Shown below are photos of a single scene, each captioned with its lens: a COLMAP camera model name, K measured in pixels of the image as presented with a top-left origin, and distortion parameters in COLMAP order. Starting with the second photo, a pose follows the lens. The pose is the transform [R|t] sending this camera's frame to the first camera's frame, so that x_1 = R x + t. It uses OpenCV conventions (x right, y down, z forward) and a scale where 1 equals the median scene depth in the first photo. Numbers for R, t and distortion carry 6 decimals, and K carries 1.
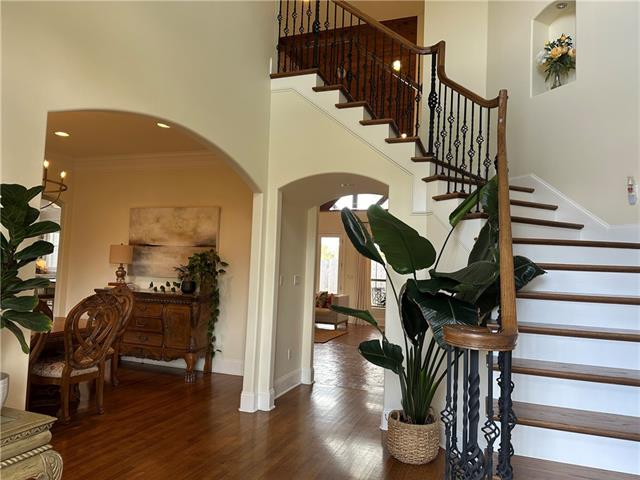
lens RADIAL K [[455.5, 0, 320.0], [0, 455.5, 241.2], [0, 0, 1]] dist [0.075900, -0.076807]
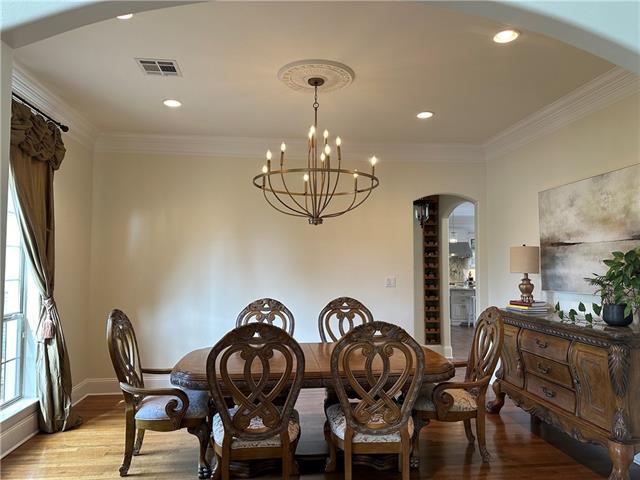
lens RADIAL K [[455.5, 0, 322.1], [0, 455.5, 240.8], [0, 0, 1]] dist [0.075900, -0.076807]
pose [[0.456772, -0.085972, -0.885420, 0.047752], [0.071433, 0.995650, -0.059824, 0.019845], [0.886711, -0.035922, 0.460927, 0.417706]]
